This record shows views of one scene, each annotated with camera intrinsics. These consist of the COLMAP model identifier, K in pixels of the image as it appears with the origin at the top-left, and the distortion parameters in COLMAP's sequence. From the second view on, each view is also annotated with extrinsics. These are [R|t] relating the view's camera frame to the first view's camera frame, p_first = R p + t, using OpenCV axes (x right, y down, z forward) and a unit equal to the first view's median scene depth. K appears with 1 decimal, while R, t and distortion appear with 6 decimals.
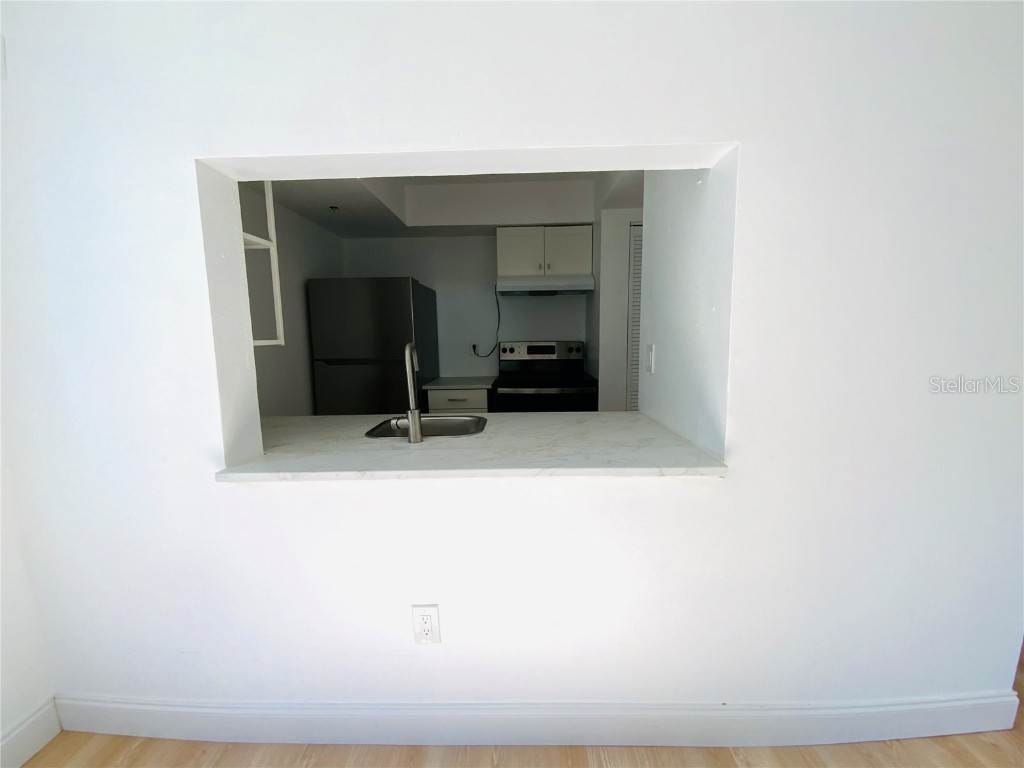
lens RADIAL K [[415.9, 0, 518.9], [0, 415.9, 383.6], [0, 0, 1]] dist [0.002316, -0.009477]
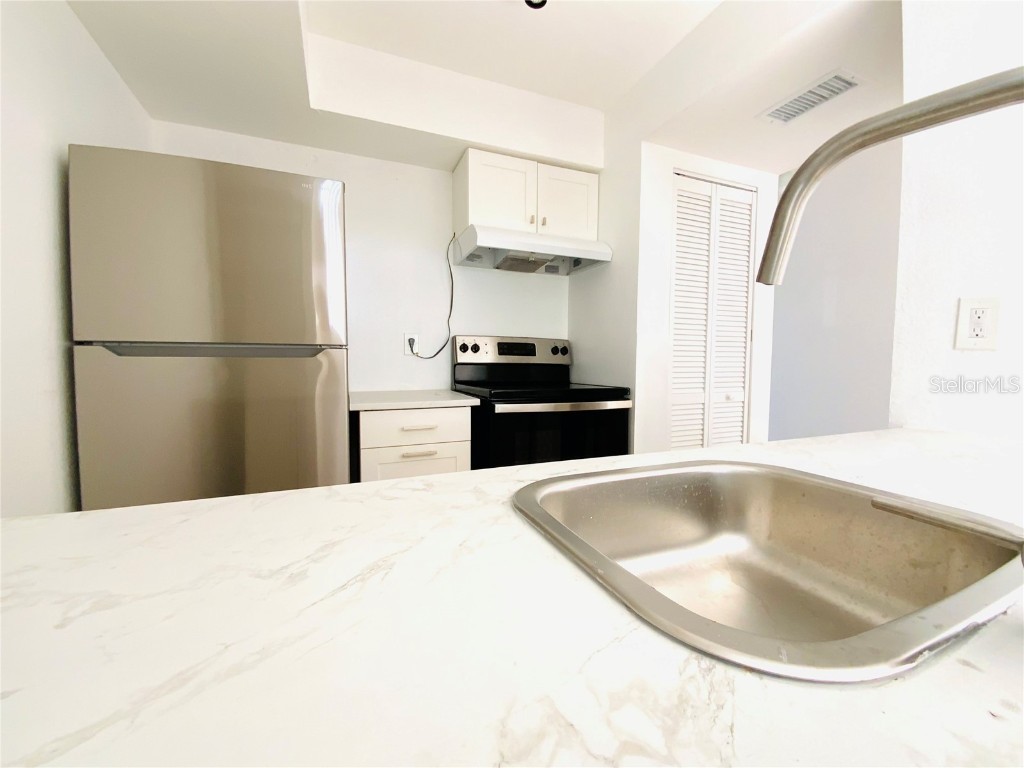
lens RADIAL K [[412.2, 0, 501.6], [0, 412.2, 384.9], [0, 0, 1]] dist [0.002042, -0.000024]
pose [[0.917989, -0.000597, 0.396606, -0.246863], [0.027065, 0.997762, -0.061143, 0.017261], [-0.395682, 0.066862, 0.915951, 0.430397]]
